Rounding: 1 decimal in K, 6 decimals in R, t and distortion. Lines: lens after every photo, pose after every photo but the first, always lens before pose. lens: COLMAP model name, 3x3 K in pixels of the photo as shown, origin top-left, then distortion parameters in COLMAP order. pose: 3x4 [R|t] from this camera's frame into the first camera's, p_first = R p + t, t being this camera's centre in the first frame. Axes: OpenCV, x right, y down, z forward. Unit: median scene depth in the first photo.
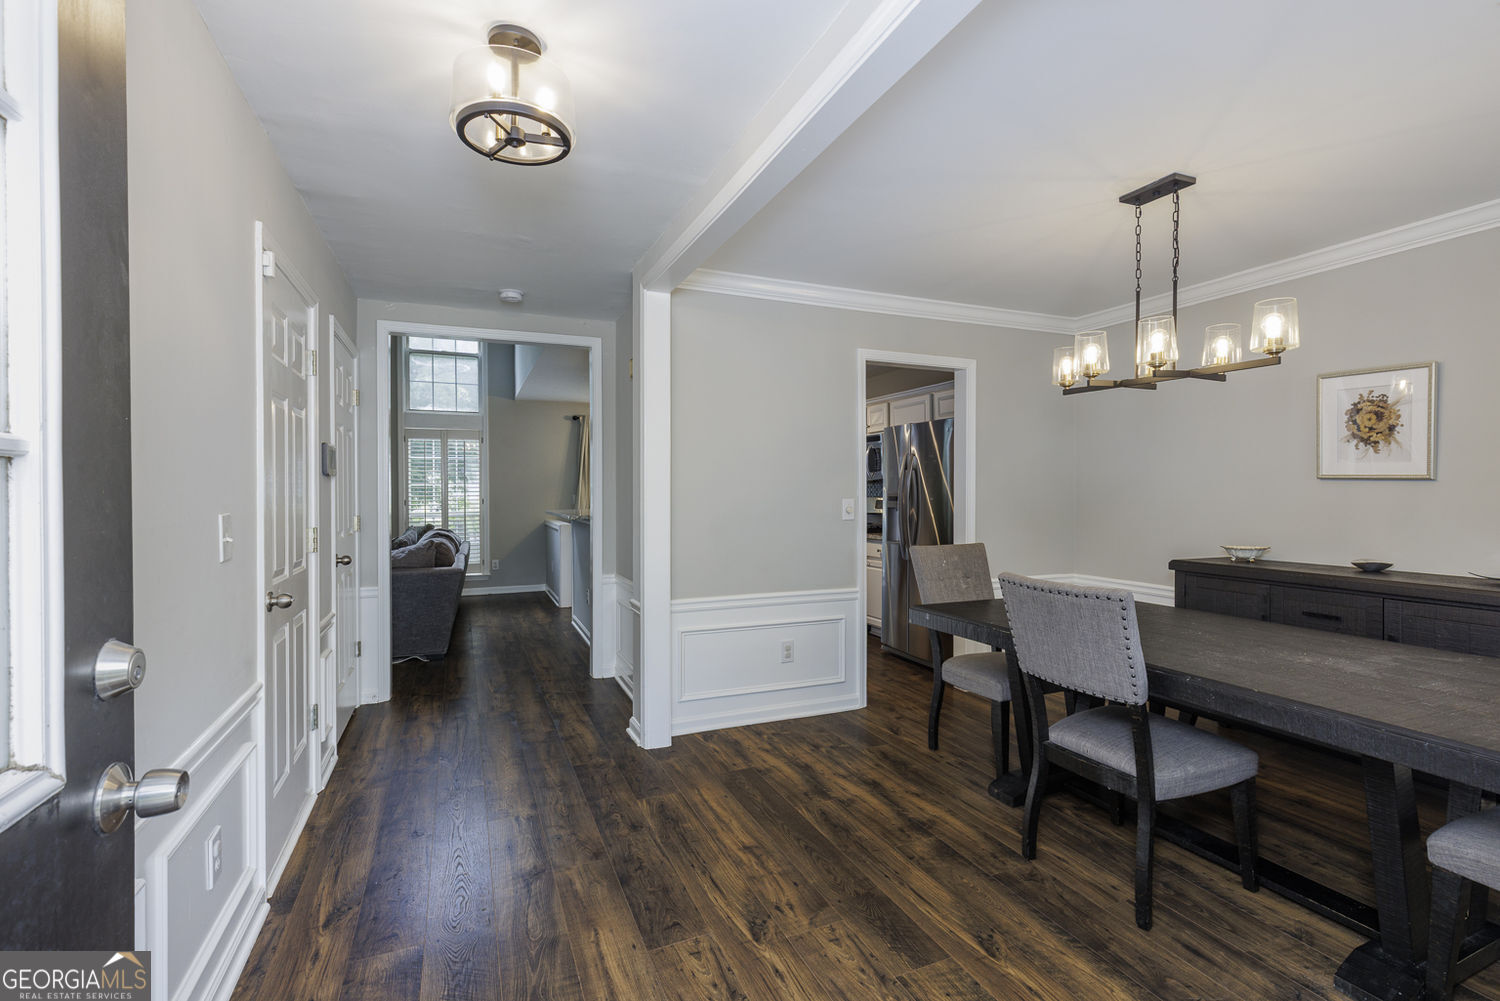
lens RADIAL K [[673.2, 0, 752.5], [0, 673.2, 506.3], [0, 0, 1]] dist [0.004815, 0.000300]
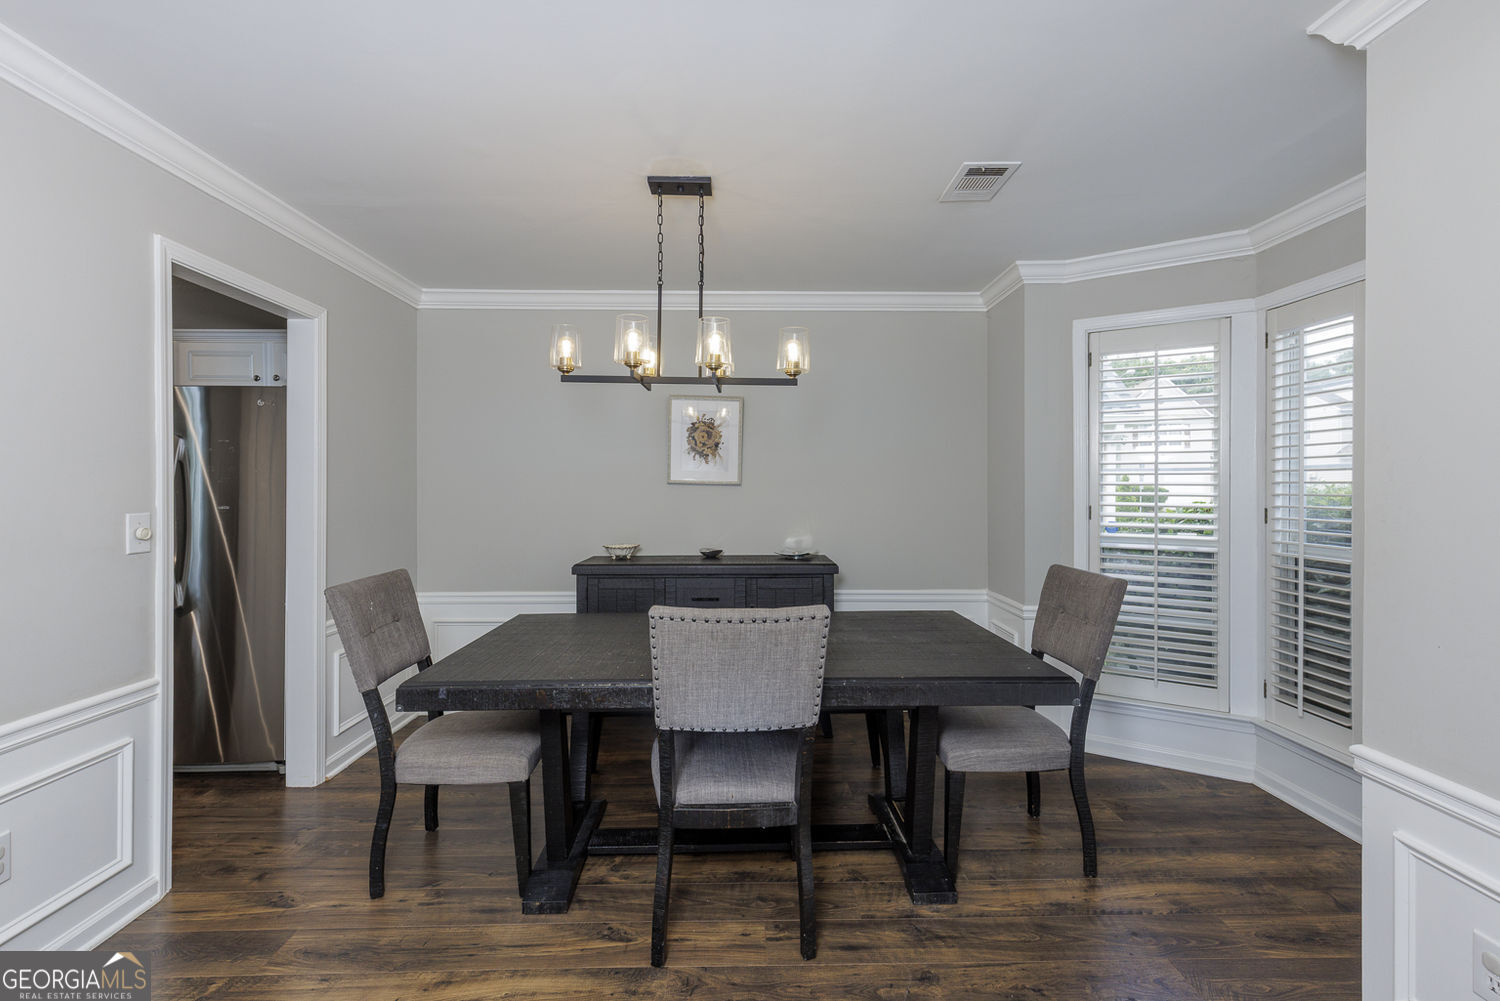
lens RADIAL K [[672.4, 0, 745.8], [0, 672.4, 491.1], [0, 0, 1]] dist [0.003464, -0.000273]
pose [[0.375825, -0.002431, 0.926687, -0.223574], [0.020493, 0.999774, -0.005689, -0.019701], [-0.926464, 0.021129, 0.375790, 0.478607]]
